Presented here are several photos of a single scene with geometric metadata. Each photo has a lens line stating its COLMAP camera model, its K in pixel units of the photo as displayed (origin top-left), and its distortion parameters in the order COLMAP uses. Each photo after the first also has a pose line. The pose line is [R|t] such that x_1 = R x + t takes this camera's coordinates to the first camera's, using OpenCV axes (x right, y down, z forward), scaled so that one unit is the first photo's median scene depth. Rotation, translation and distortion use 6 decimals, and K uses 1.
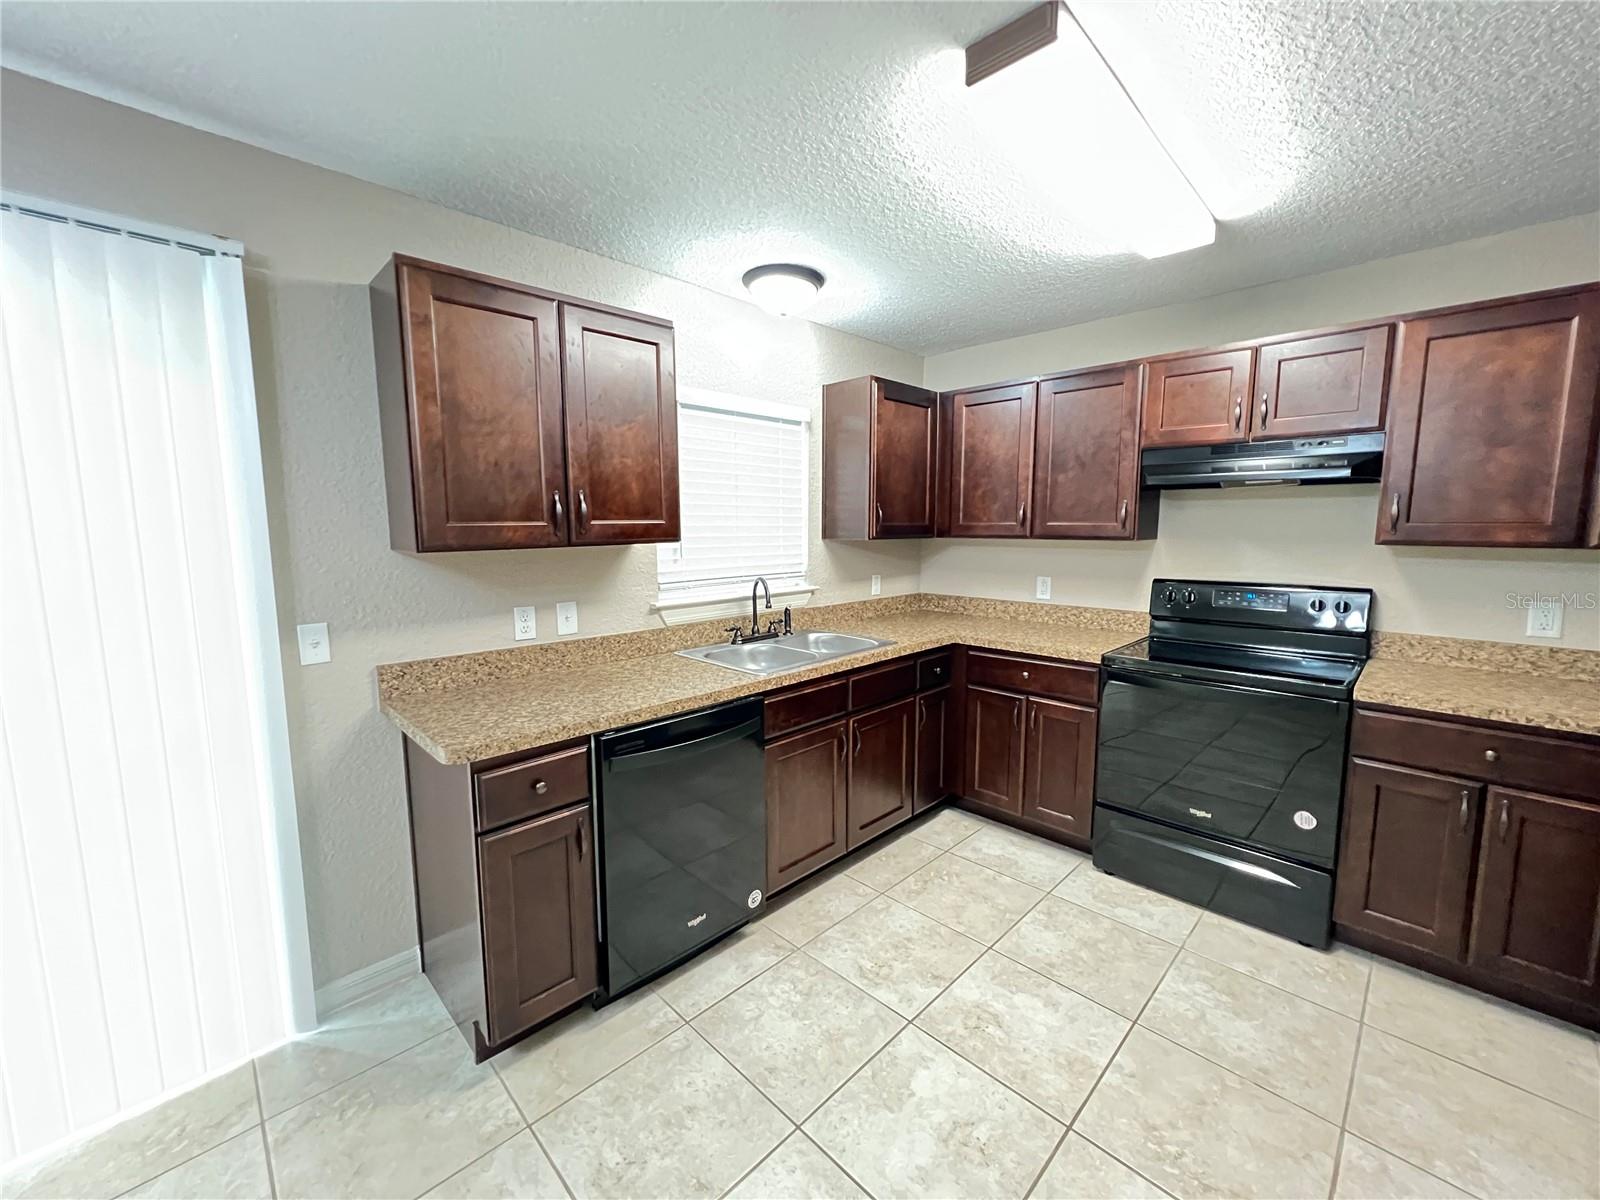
lens RADIAL K [[642.7, 0, 795.8], [0, 642.7, 599.0], [0, 0, 1]] dist [0.000624, 0.000056]
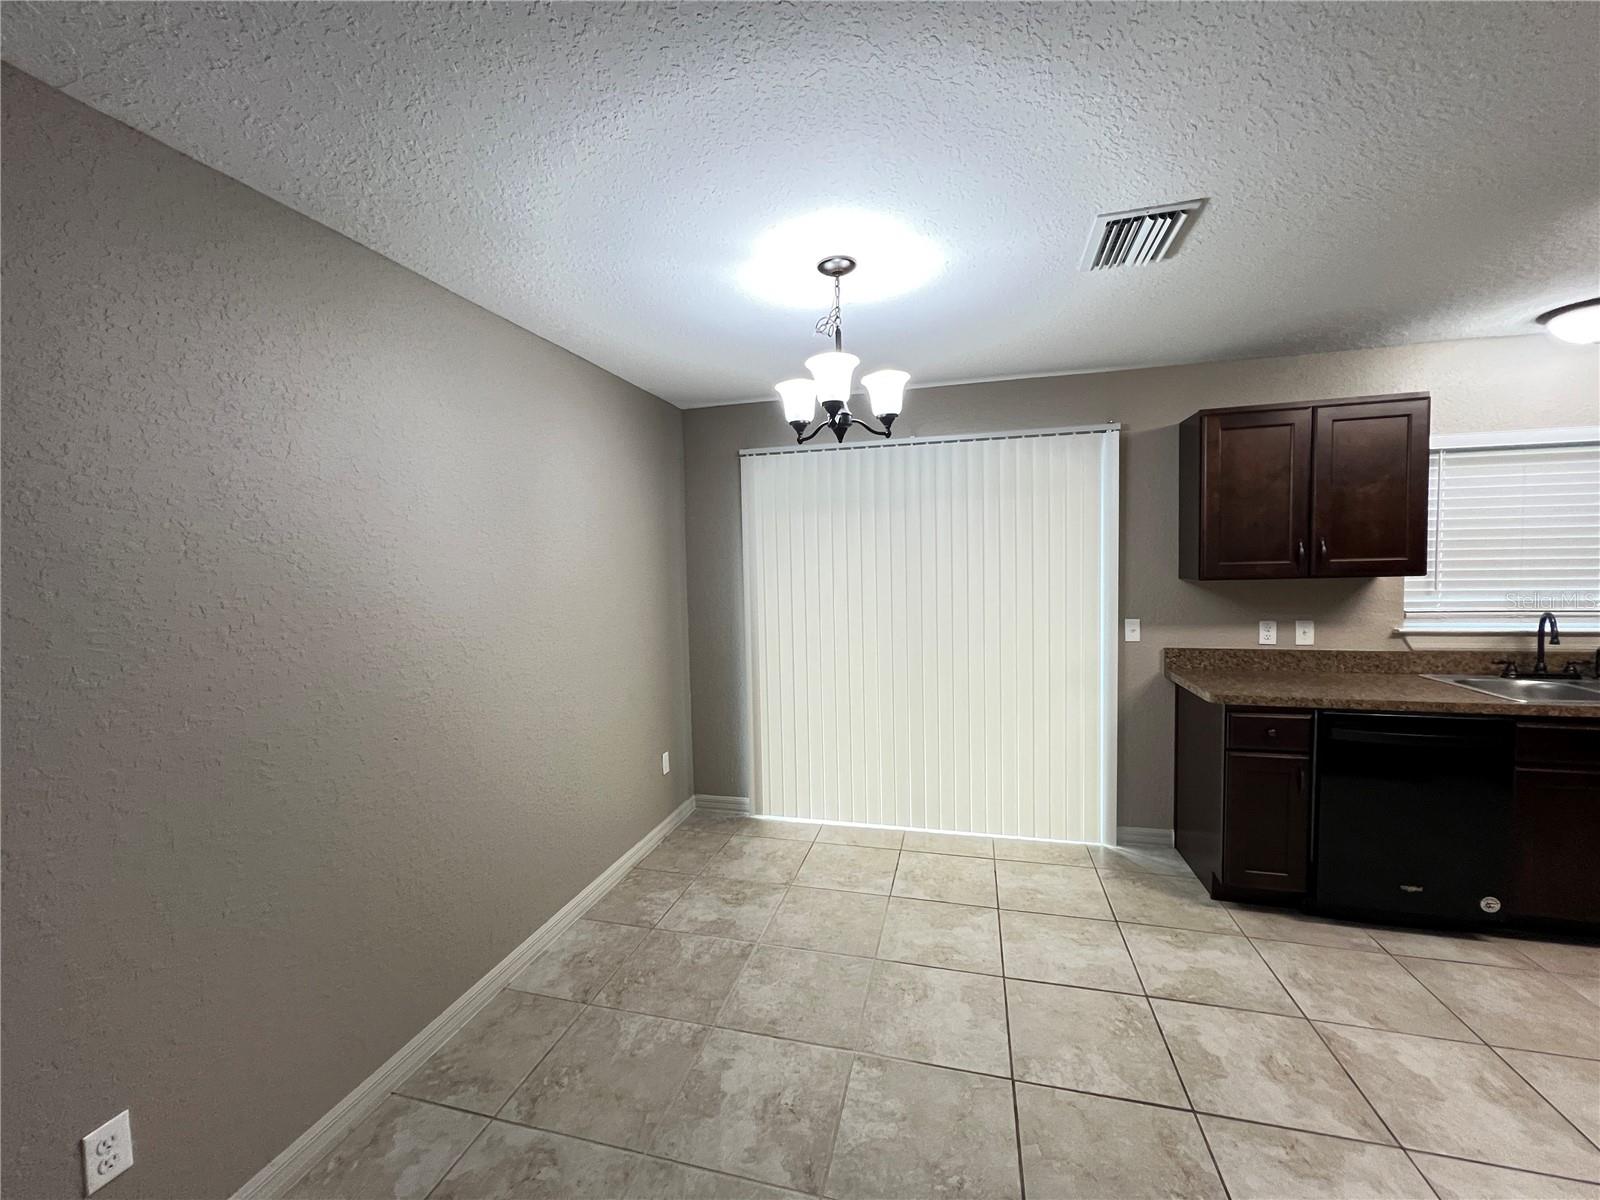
lens RADIAL K [[642.7, 0, 795.6], [0, 642.7, 595.3], [0, 0, 1]] dist [0.000624, 0.000056]
pose [[0.510101, 0.036928, -0.859322, 0.247238], [-0.085105, 0.996342, -0.007703, 0.054368], [0.855894, 0.077062, 0.511377, -0.586614]]
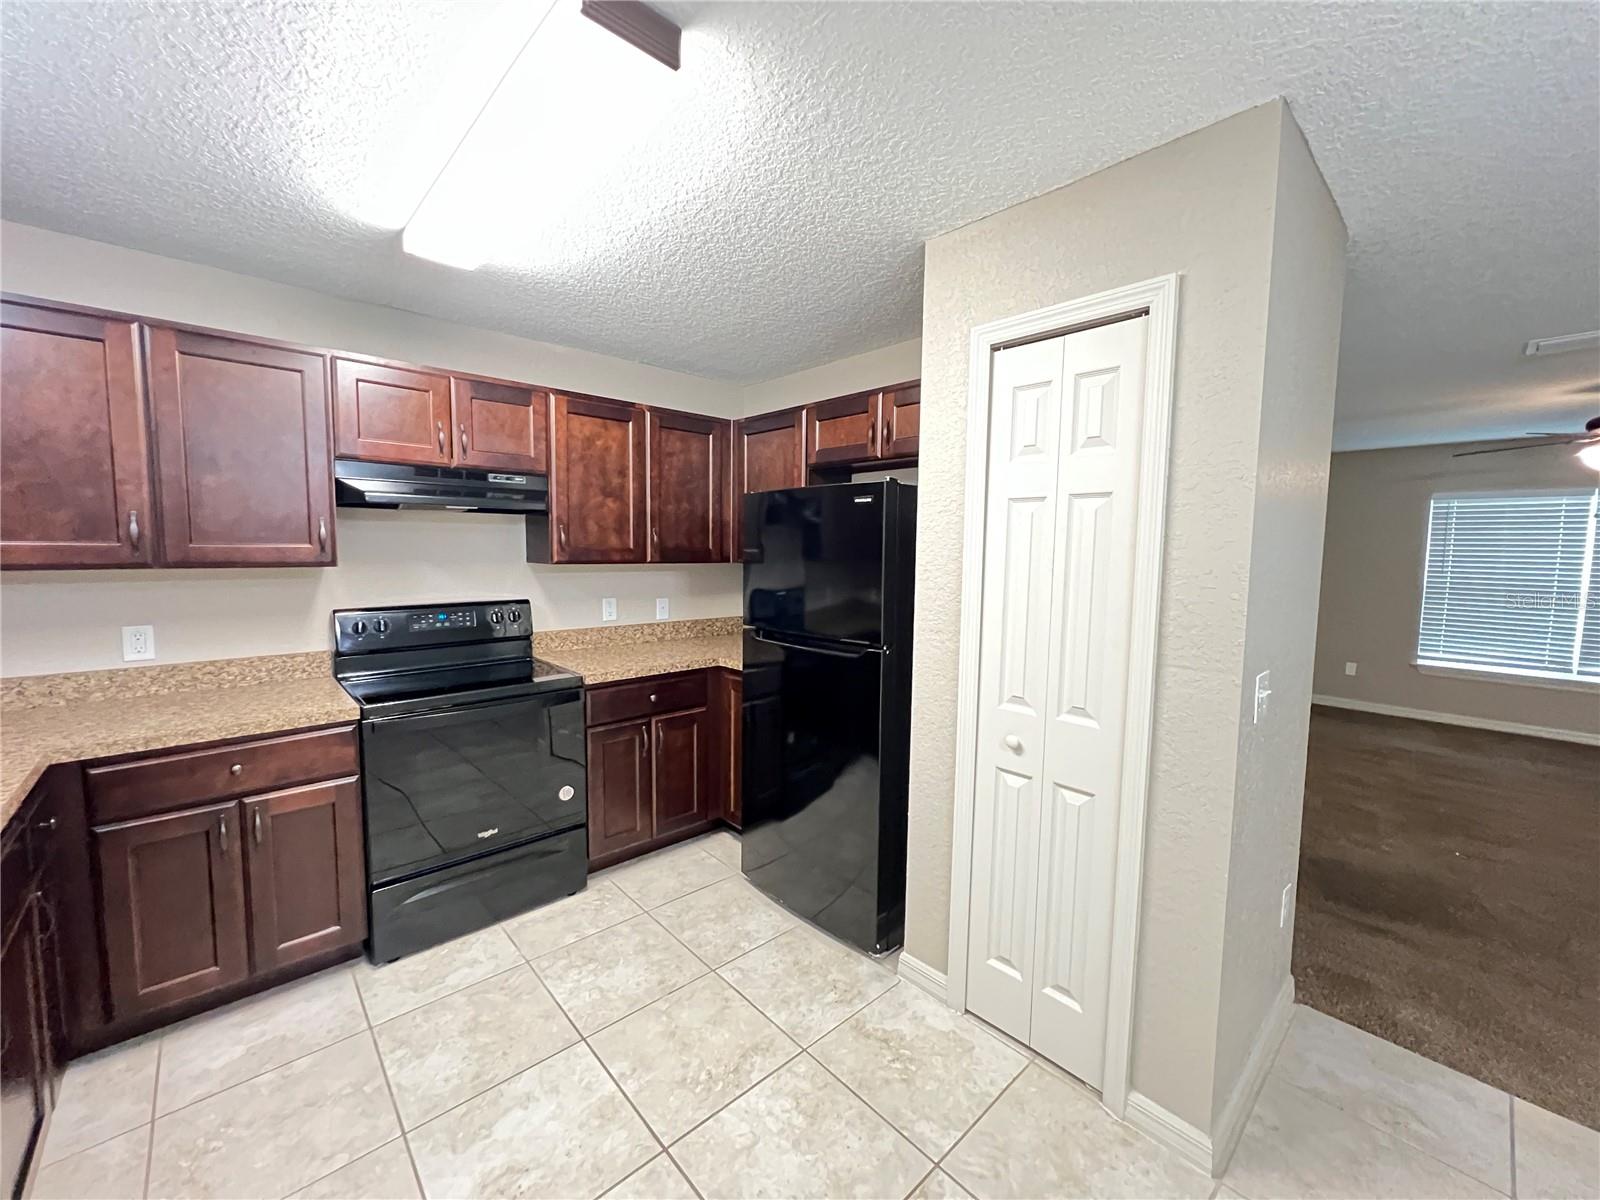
lens RADIAL K [[642.7, 0, 796.3], [0, 642.7, 598.3], [0, 0, 1]] dist [0.000624, 0.000056]
pose [[0.033965, -0.080270, 0.996194, -0.369694], [0.104185, 0.991623, 0.076349, -0.066473], [-0.993978, 0.101196, 0.042043, 0.489373]]
